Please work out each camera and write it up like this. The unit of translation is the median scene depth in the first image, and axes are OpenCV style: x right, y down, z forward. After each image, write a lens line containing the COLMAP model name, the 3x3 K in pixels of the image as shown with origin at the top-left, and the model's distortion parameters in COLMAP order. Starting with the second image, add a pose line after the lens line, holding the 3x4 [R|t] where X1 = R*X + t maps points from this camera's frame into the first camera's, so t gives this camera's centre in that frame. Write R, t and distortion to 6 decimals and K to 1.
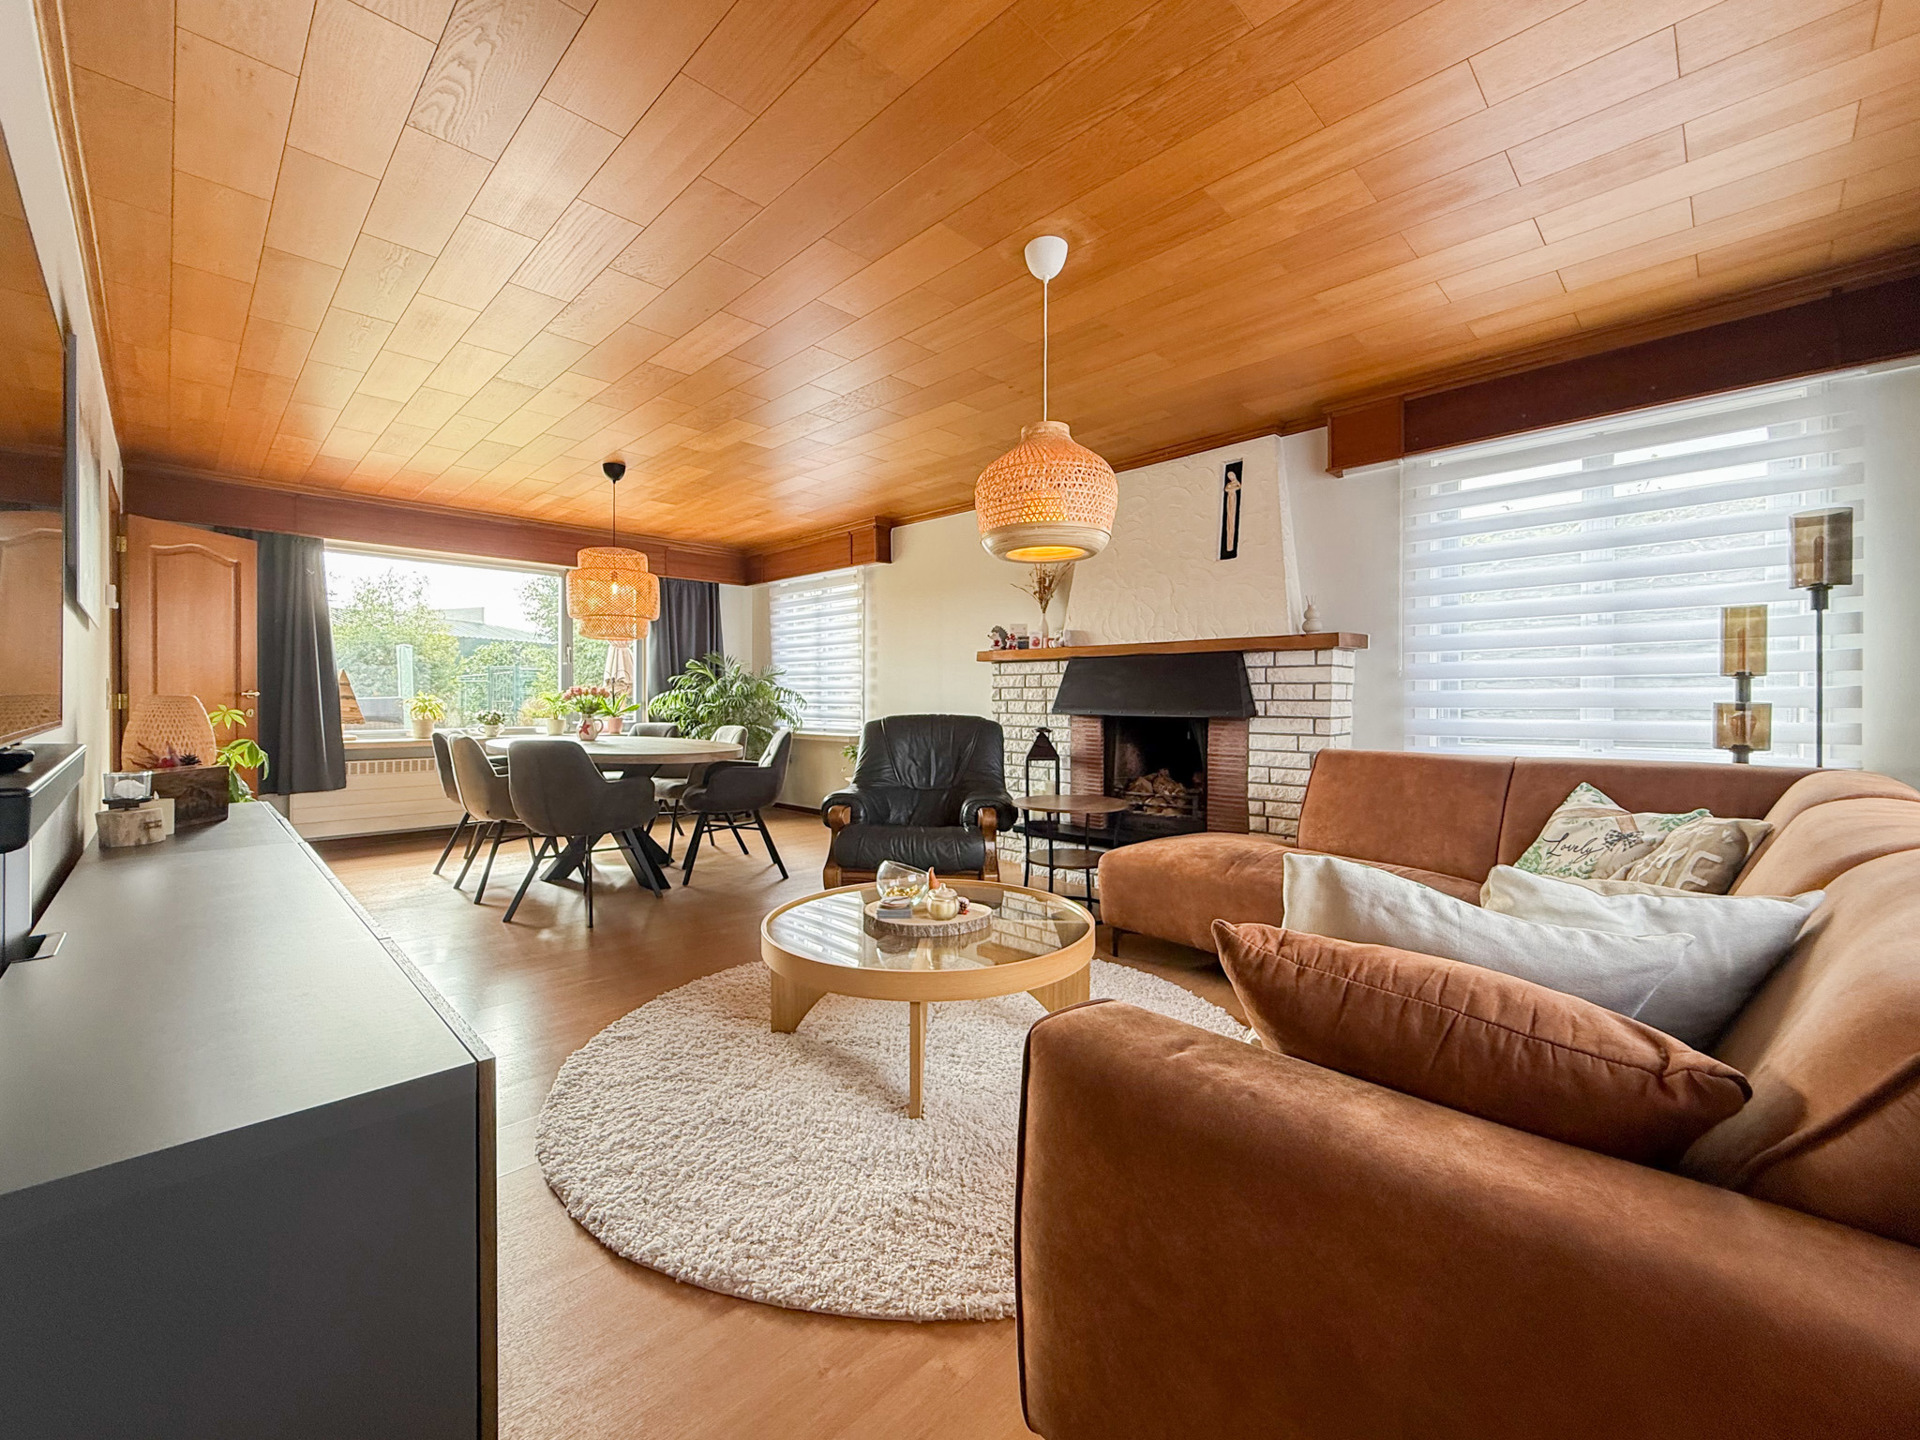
lens RADIAL K [[780.4, 0, 955.1], [0, 780.4, 719.5], [0, 0, 1]] dist [-0.000351, -0.000712]
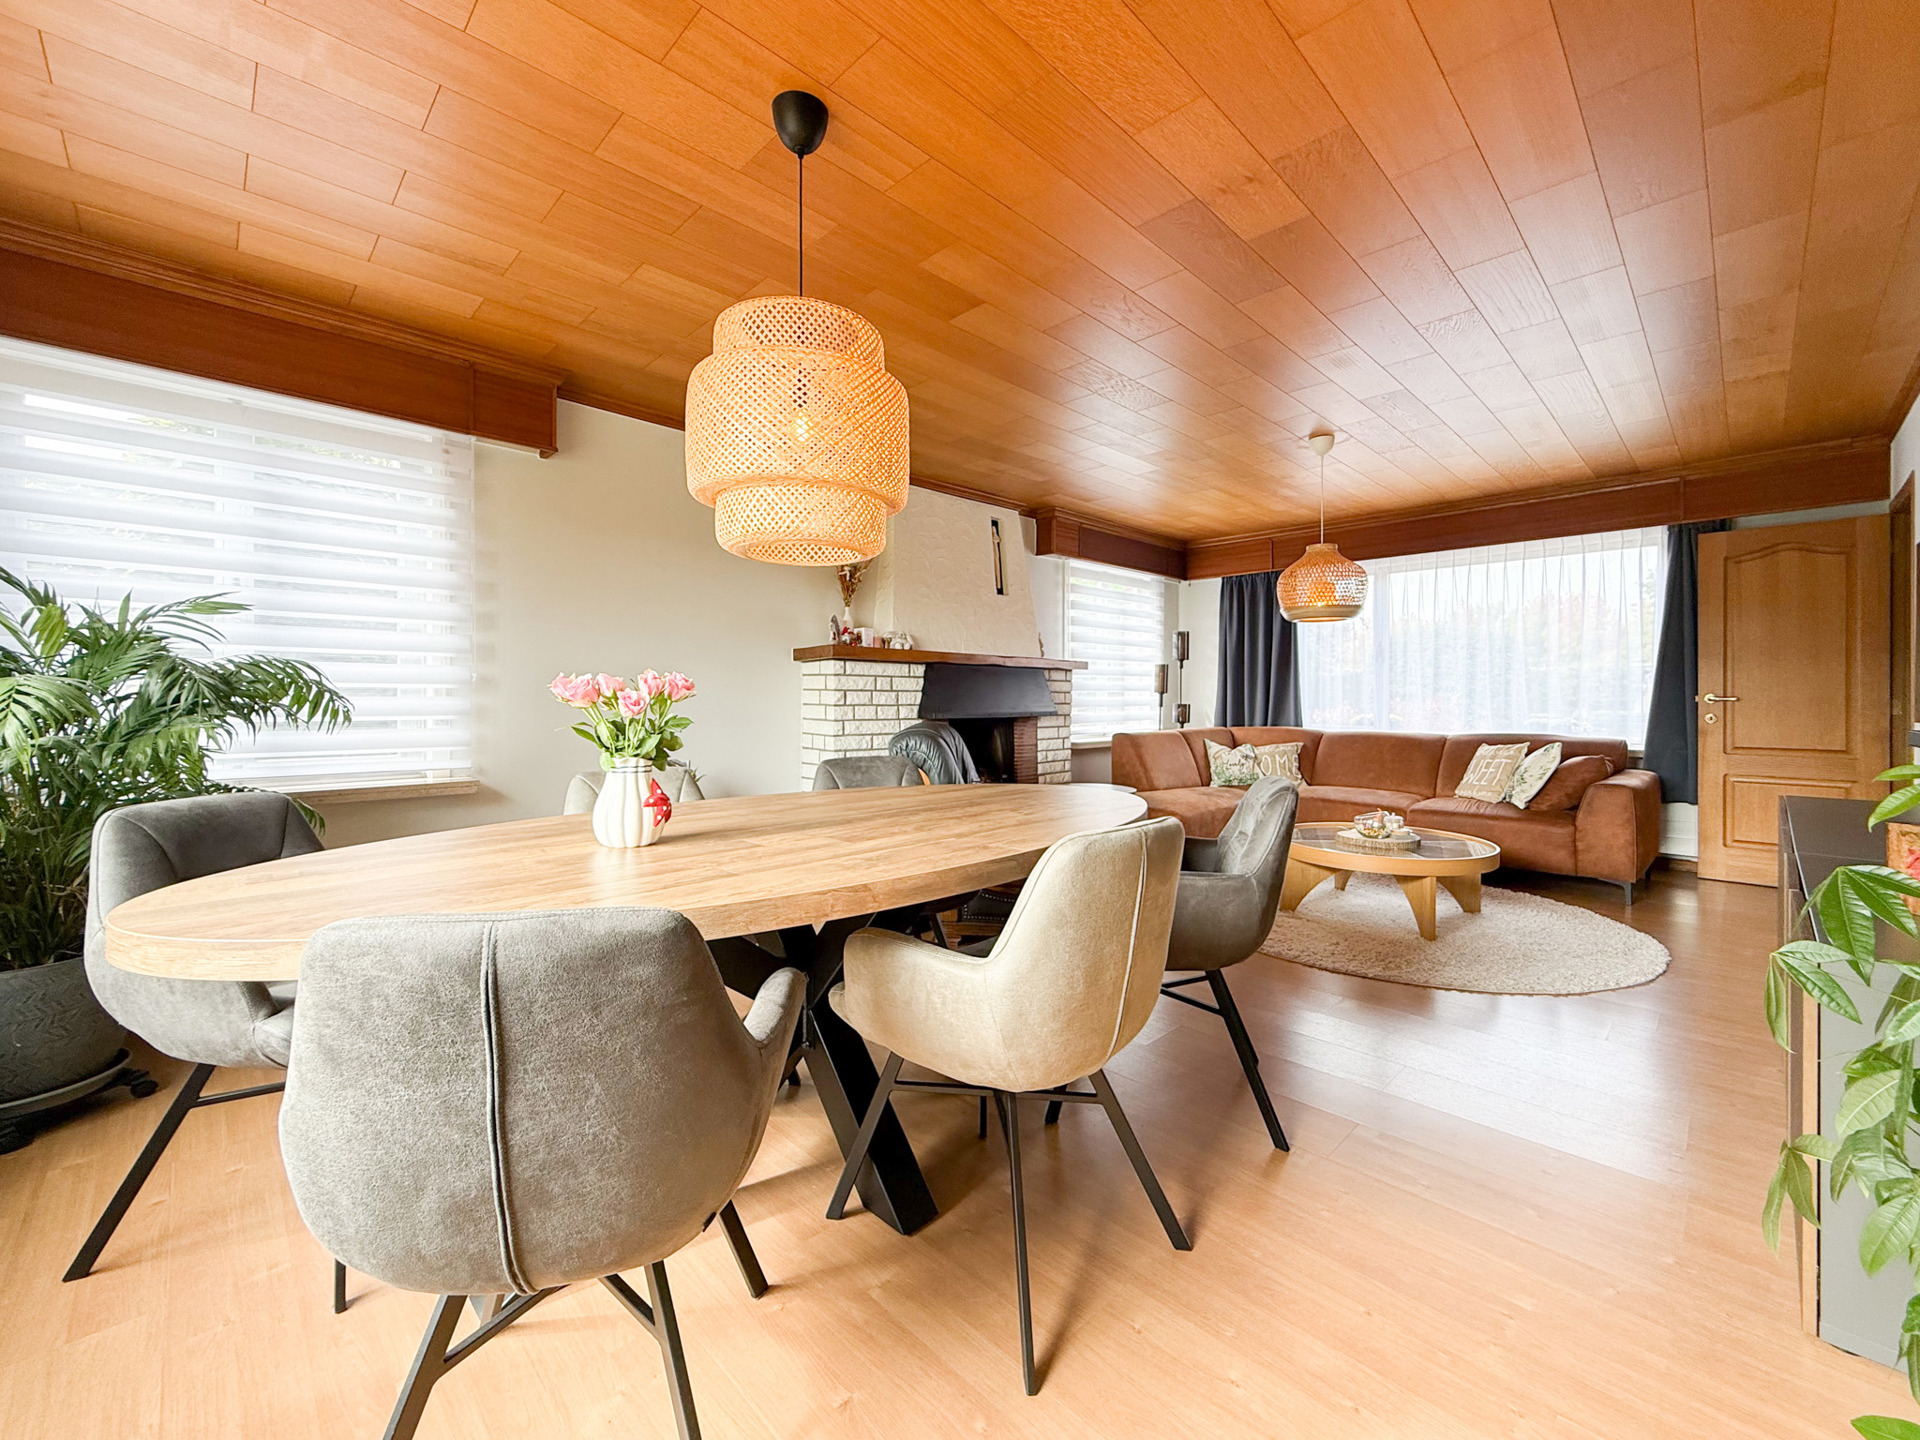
lens RADIAL K [[780.4, 0, 955.1], [0, 780.4, 719.5], [0, 0, 1]] dist [-0.000351, -0.000712]
pose [[0.012777, -0.032922, 0.999376, -0.845029], [0.016873, 0.999323, 0.032705, -0.037524], [-0.999776, 0.016444, 0.013324, 0.941792]]
